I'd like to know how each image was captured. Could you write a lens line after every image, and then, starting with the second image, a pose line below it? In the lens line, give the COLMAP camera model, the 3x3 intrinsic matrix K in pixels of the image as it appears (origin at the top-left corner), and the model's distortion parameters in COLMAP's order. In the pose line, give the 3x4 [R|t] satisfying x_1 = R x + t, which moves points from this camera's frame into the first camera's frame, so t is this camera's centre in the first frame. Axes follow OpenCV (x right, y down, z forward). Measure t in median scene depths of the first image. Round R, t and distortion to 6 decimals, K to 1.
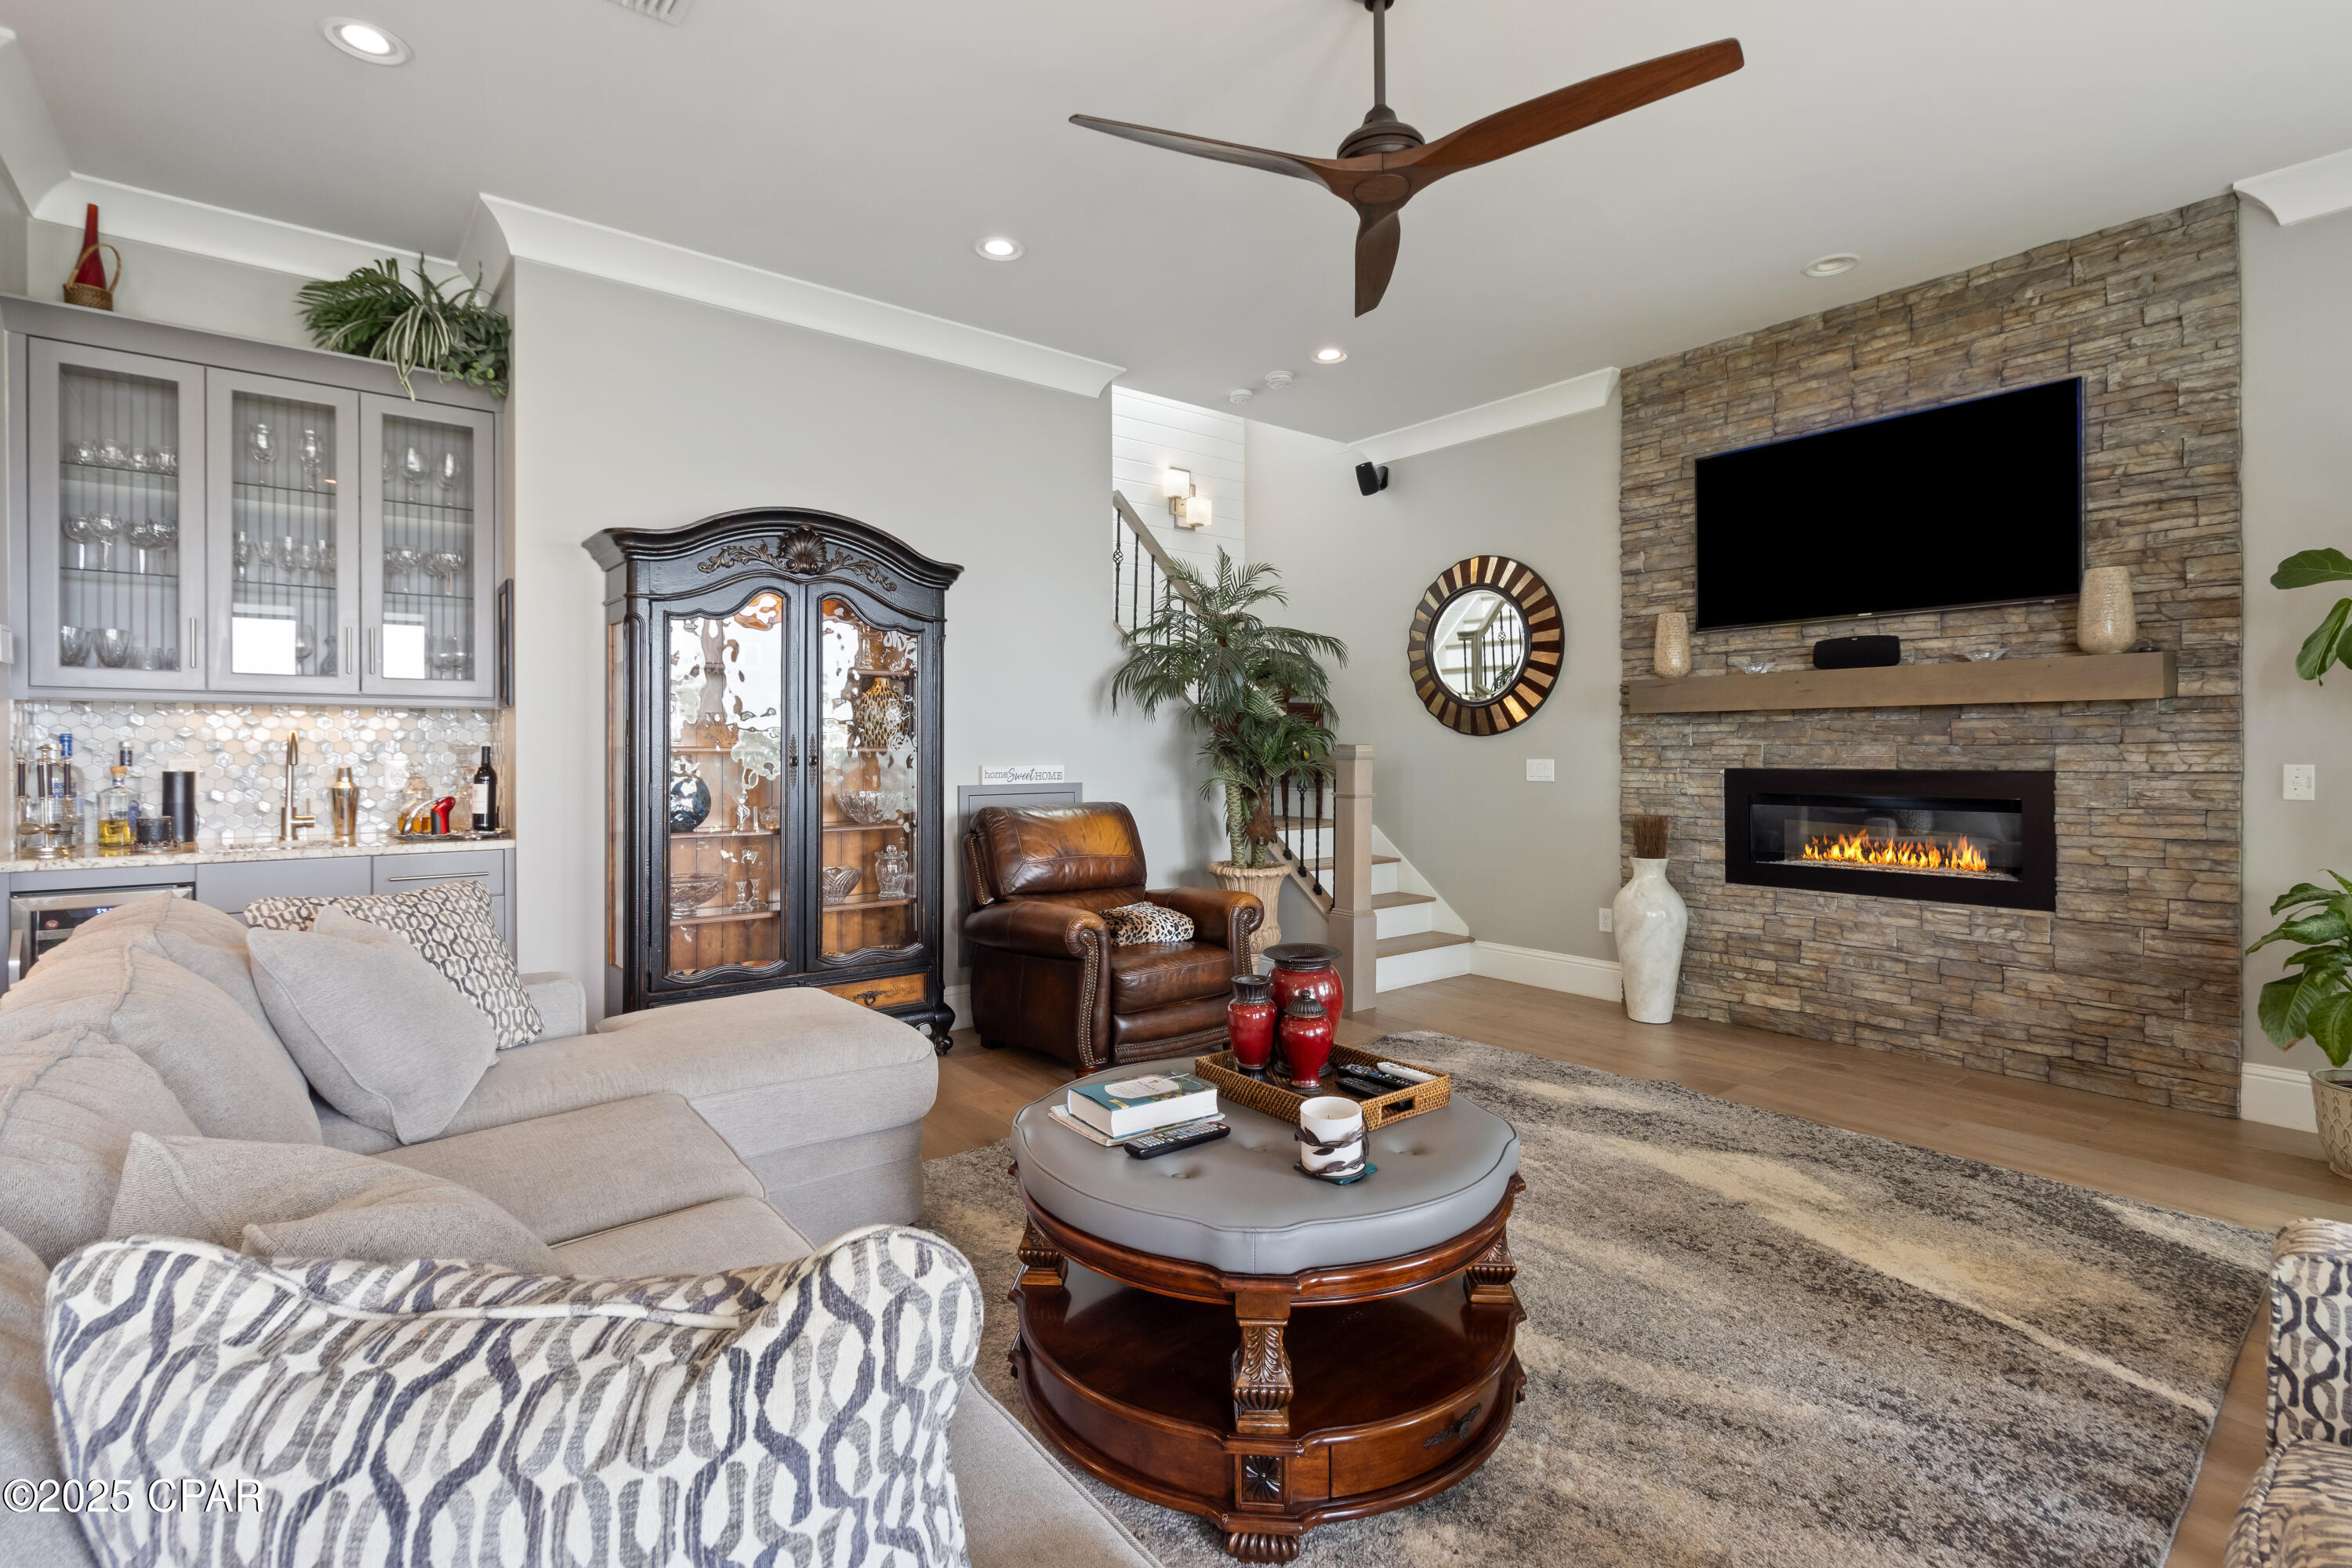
lens RADIAL K [[1088.0, 0, 1169.9], [0, 1088.0, 749.4], [0, 0, 1]] dist [-0.002186, 0.000271]
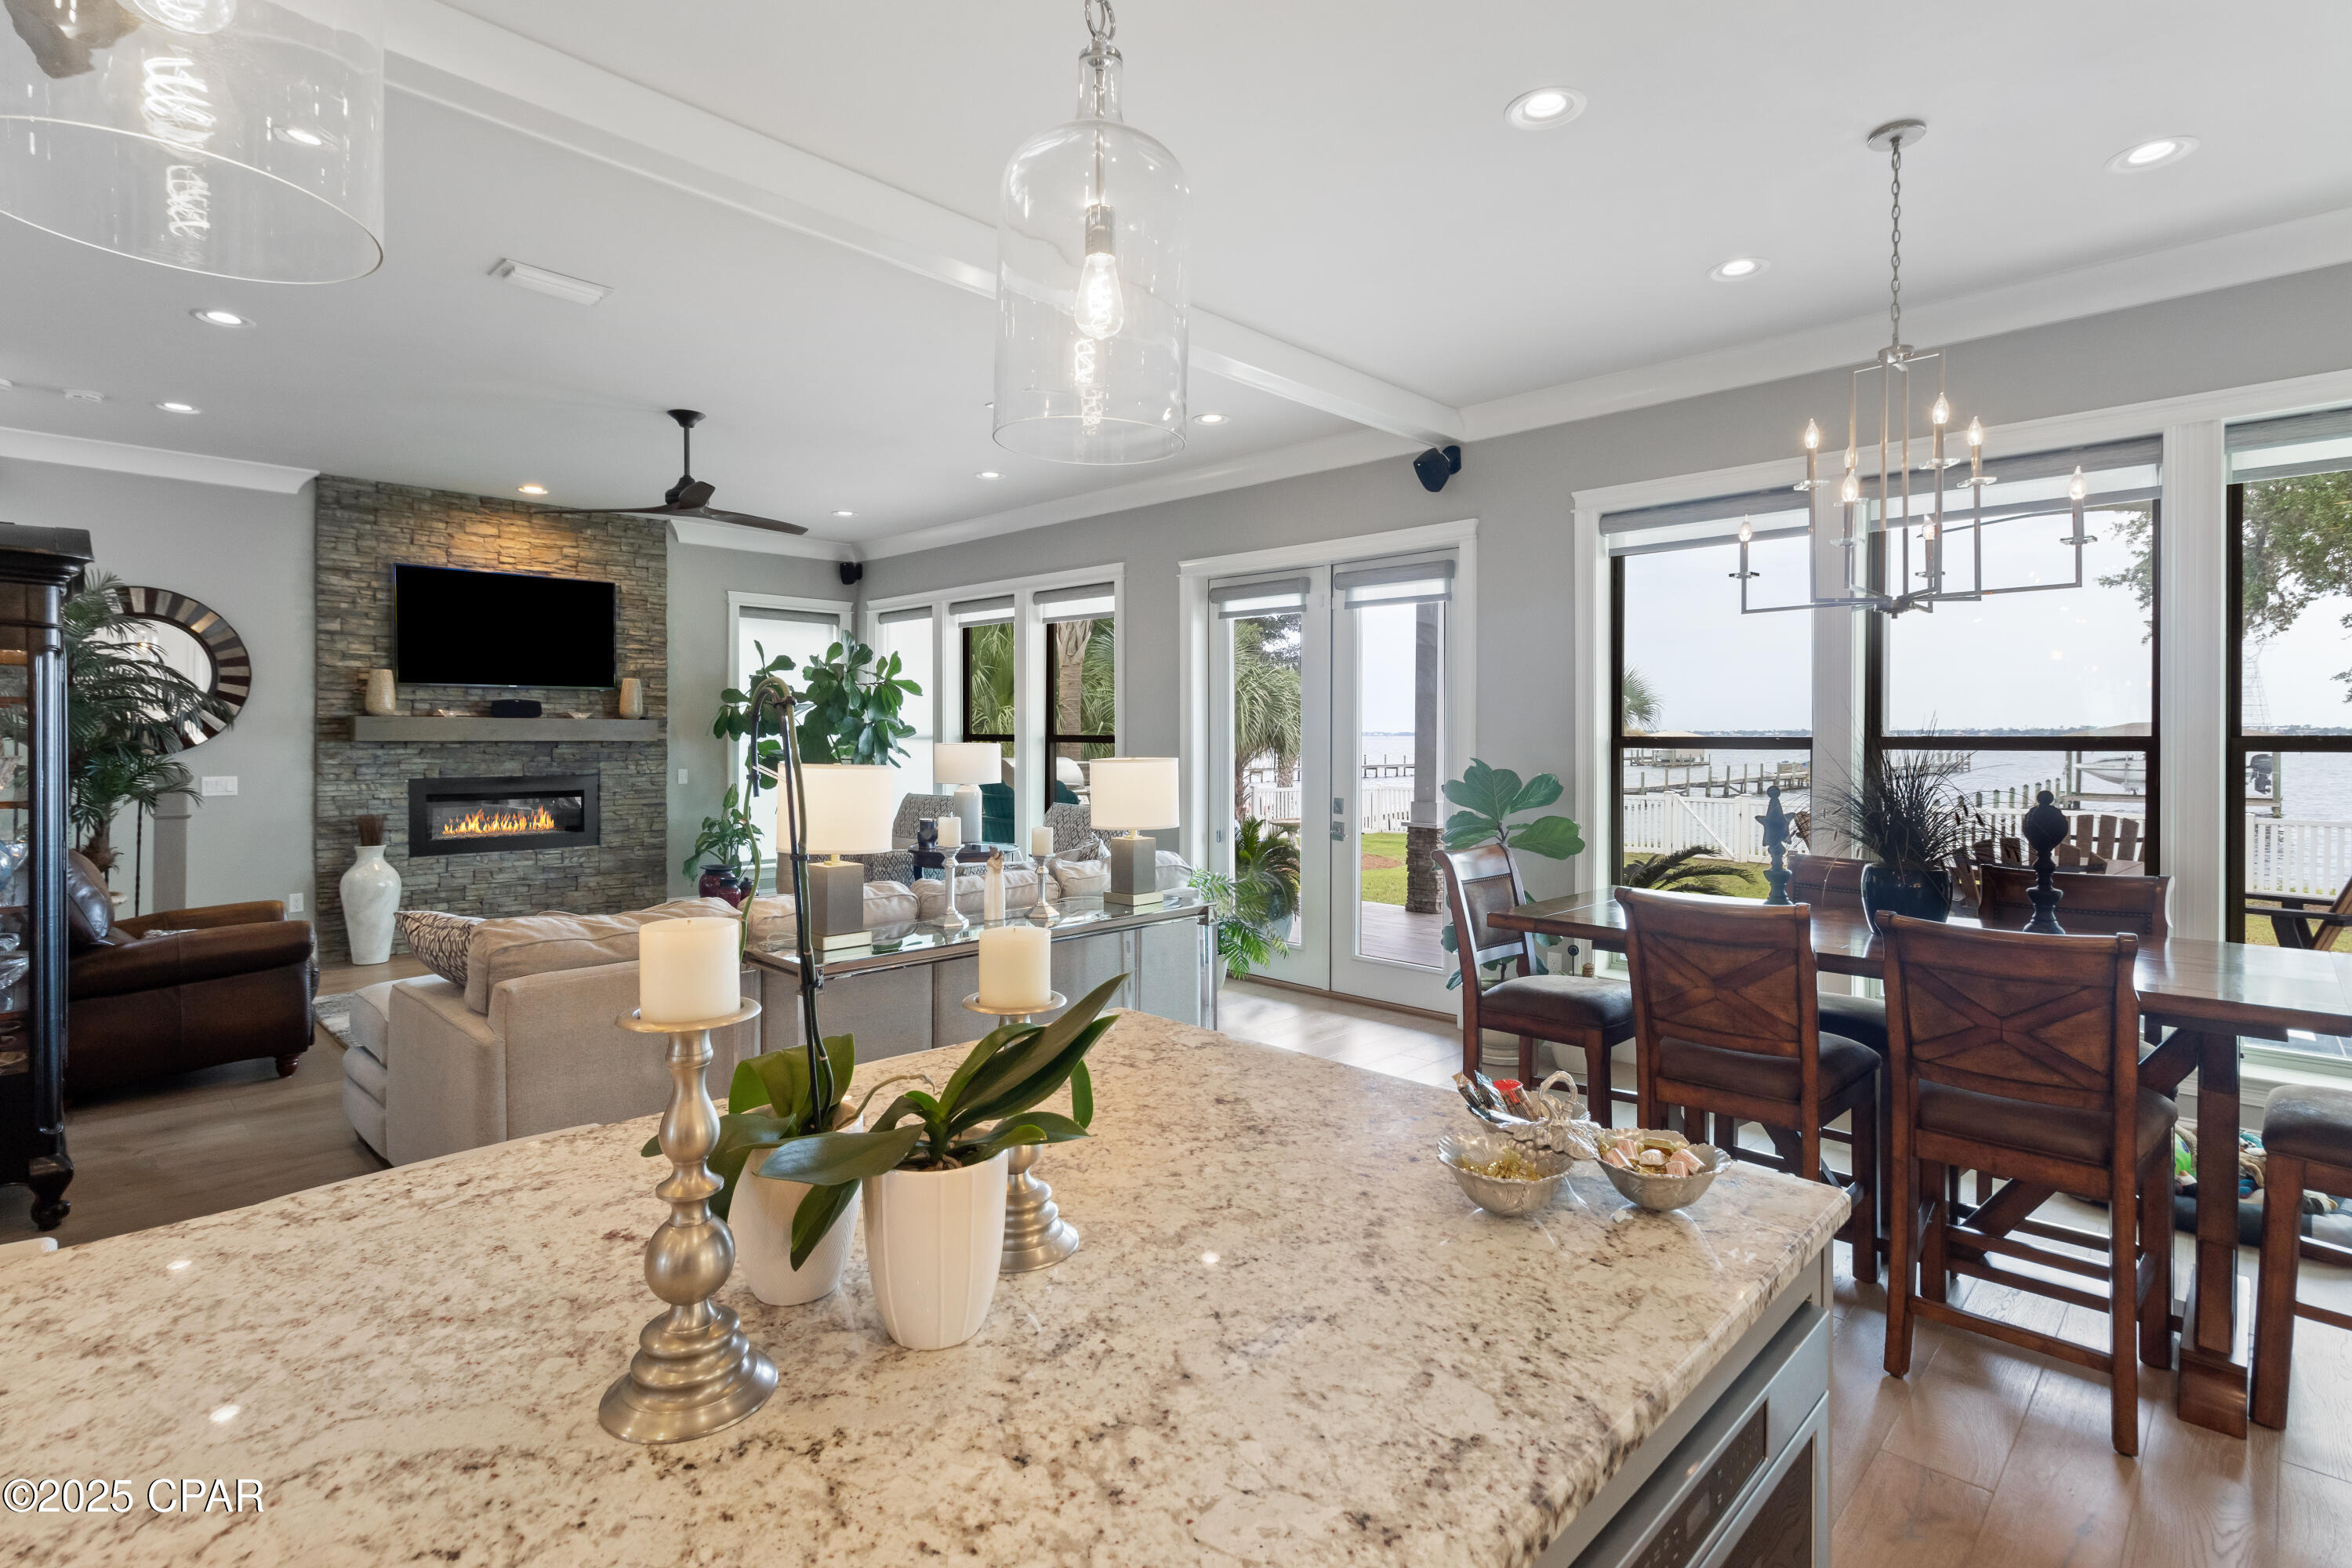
lens RADIAL K [[1117.7, 0, 1154.2], [0, 1117.7, 743.9], [0, 0, 1]] dist [0.003693, 0.000372]
pose [[-0.110700, -0.003275, 0.993849, -1.236695], [-0.003277, 0.999990, 0.002930, -0.042332], [-0.993849, -0.002933, -0.110709, 0.192633]]
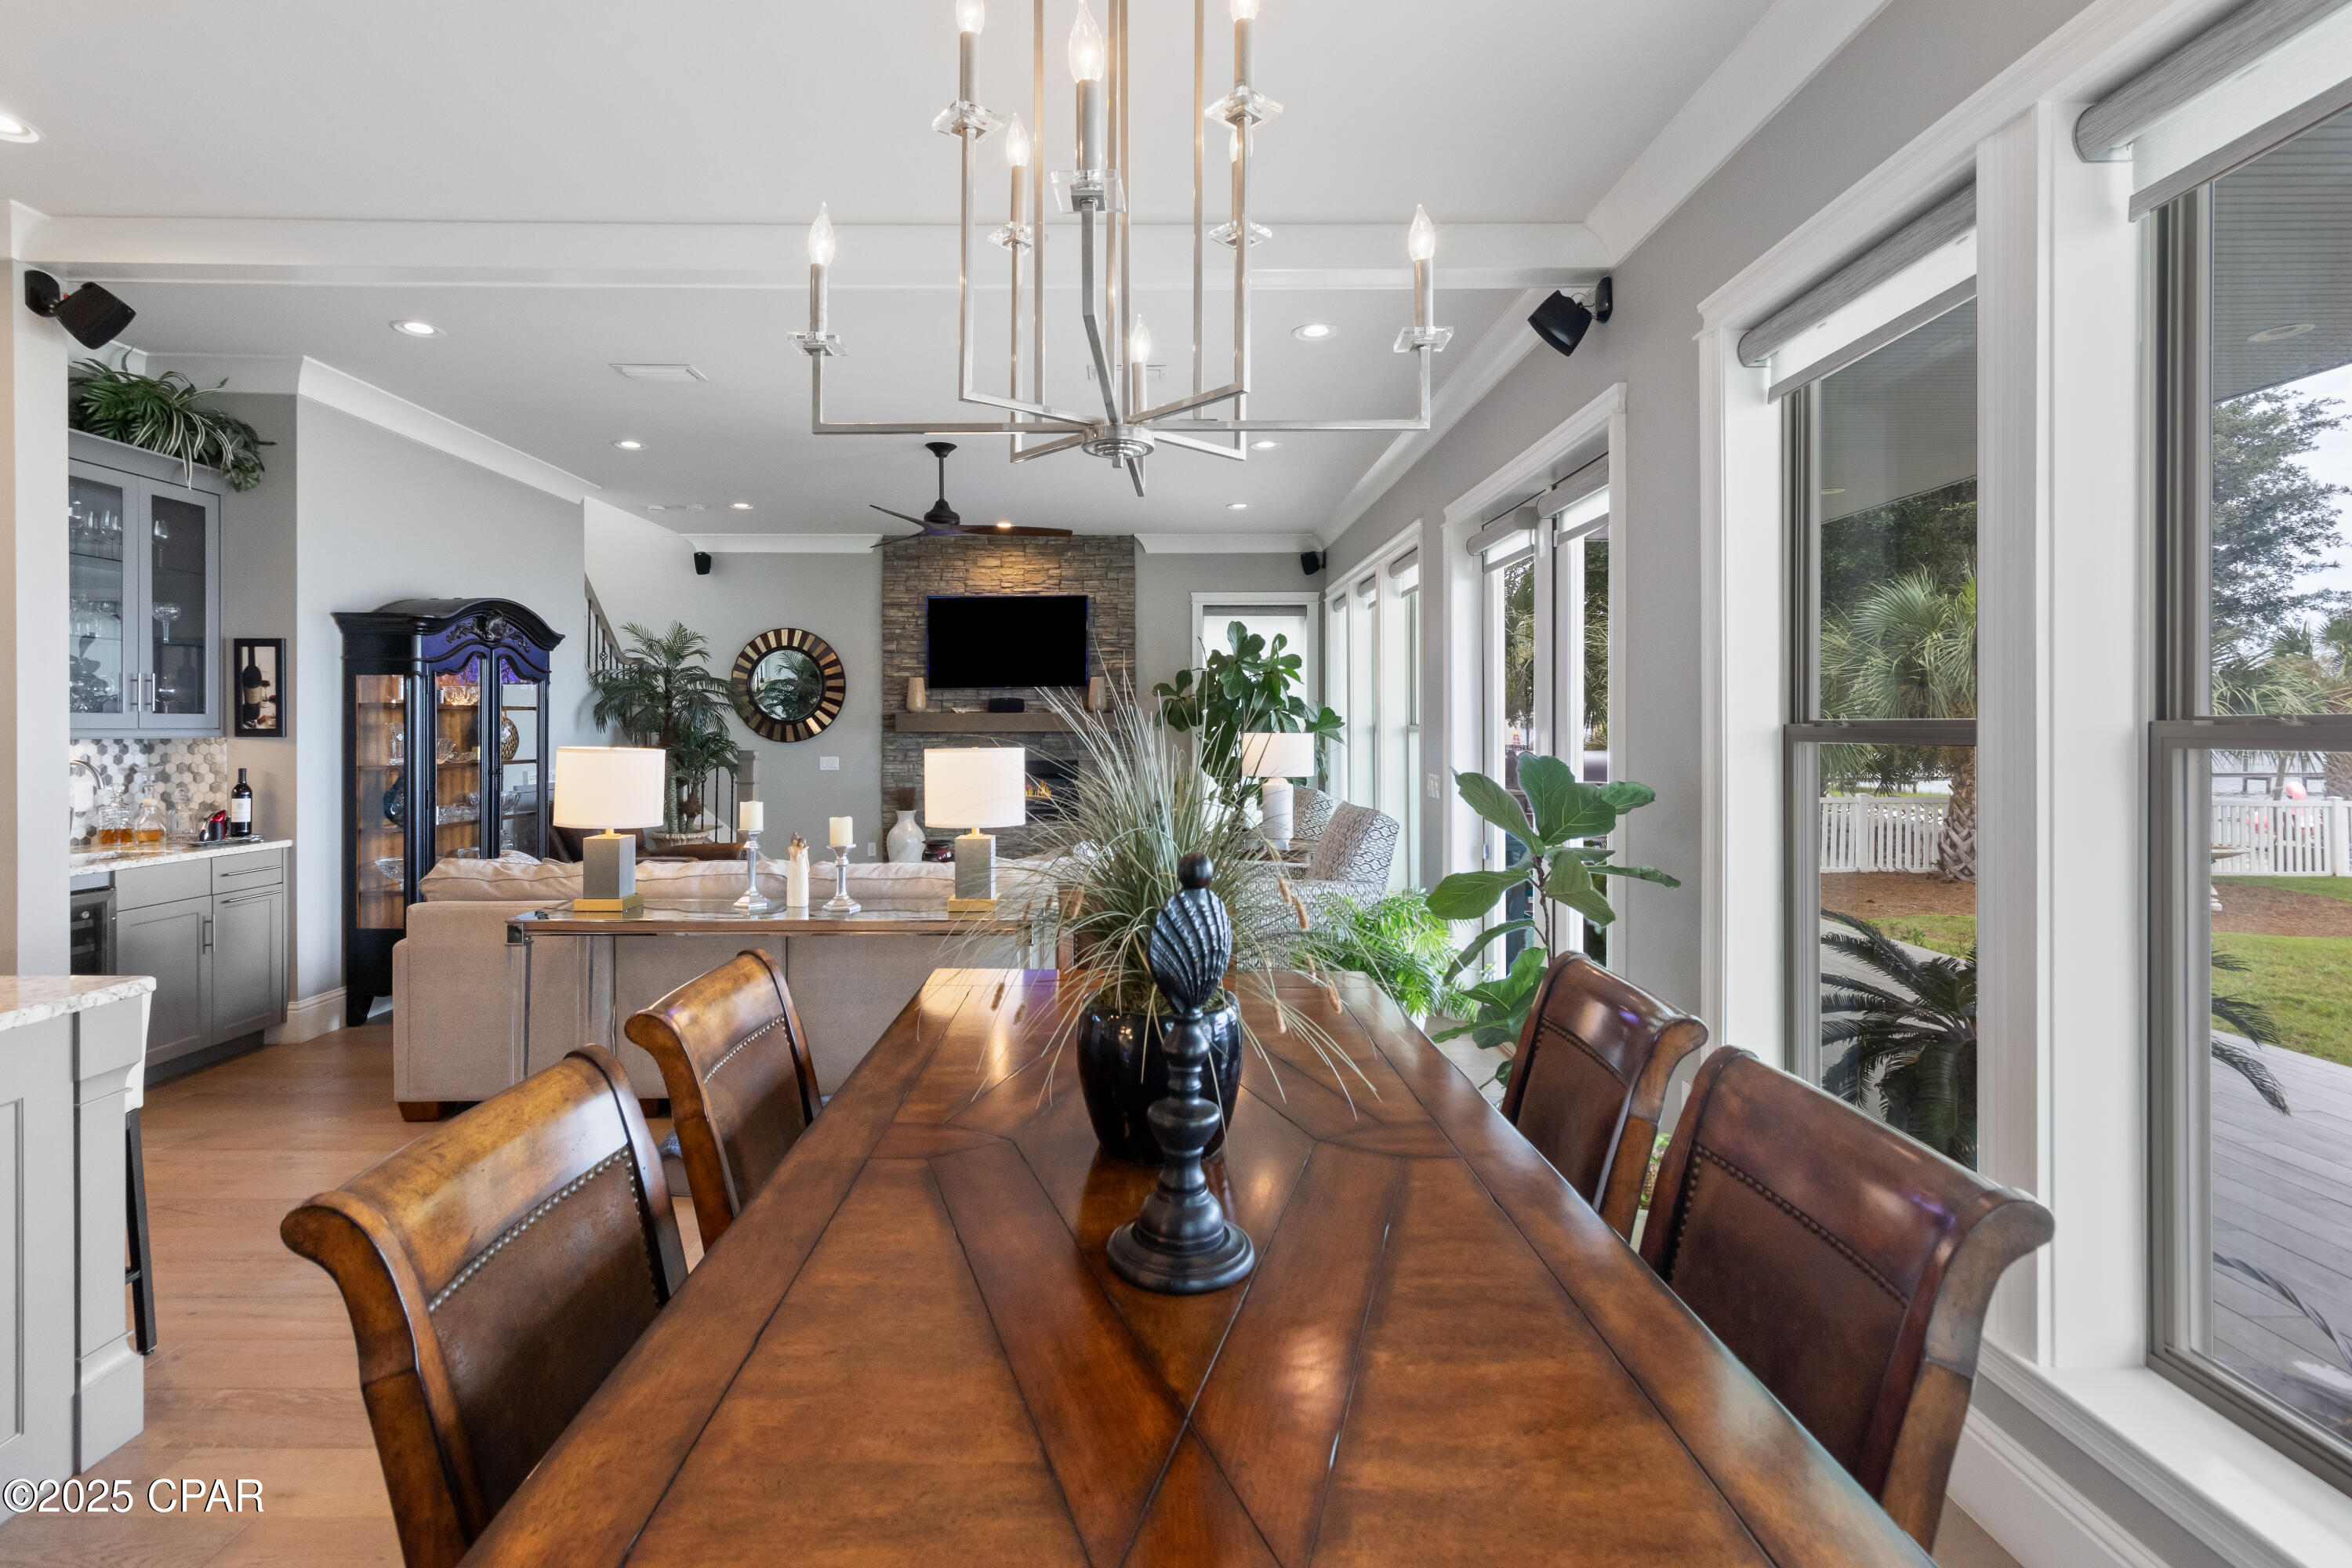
lens RADIAL K [[1084.1, 0, 1167.1], [0, 1084.1, 725.4], [0, 0, 1]] dist [-0.000678, 0.000518]
pose [[0.616173, 0.004665, 0.787597, -0.832447], [-0.001097, 0.999987, -0.005065, -0.040016], [-0.787610, 0.002256, 0.616170, -0.542756]]
